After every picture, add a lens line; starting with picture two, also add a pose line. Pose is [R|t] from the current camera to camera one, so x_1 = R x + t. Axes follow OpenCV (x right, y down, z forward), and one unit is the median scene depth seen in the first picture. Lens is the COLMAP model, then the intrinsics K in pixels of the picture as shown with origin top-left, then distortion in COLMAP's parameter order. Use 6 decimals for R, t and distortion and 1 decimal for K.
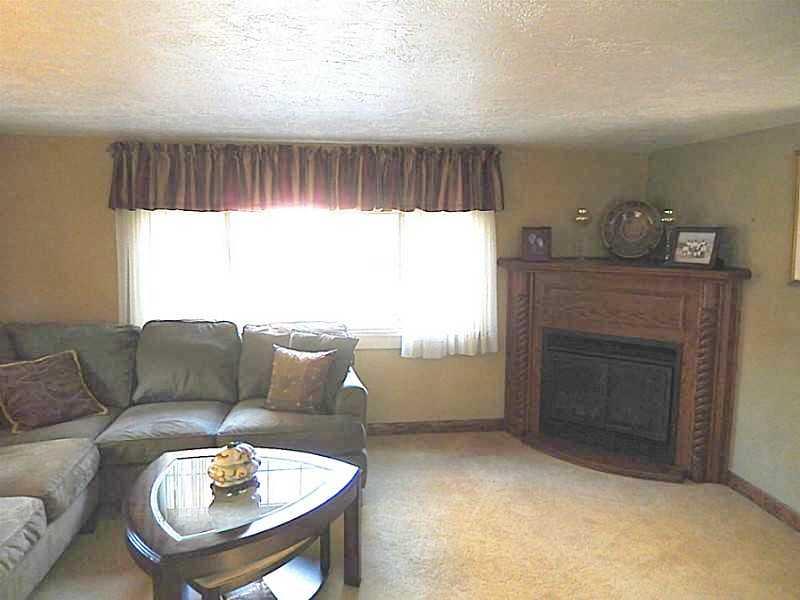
lens RADIAL K [[590.9, 0, 400.0], [0, 590.9, 300.0], [0, 0, 1]] dist [-0.001436, 0.001142]
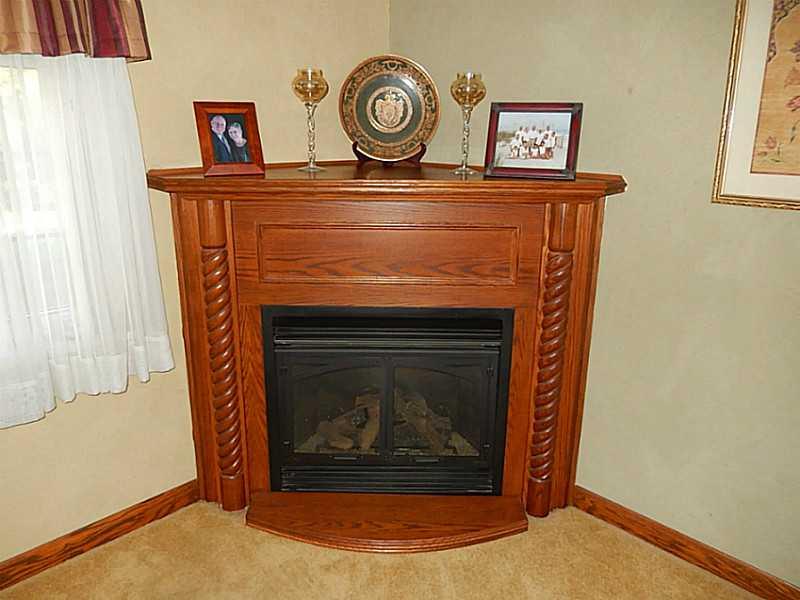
lens RADIAL K [[590.9, 0, 400.0], [0, 590.9, 300.0], [0, 0, 1]] dist [-0.001436, 0.001142]
pose [[0.788315, -0.166592, 0.592290, 0.040301], [0.071670, 0.980956, 0.180521, -0.049794], [-0.611084, -0.099858, 0.785242, 0.615555]]
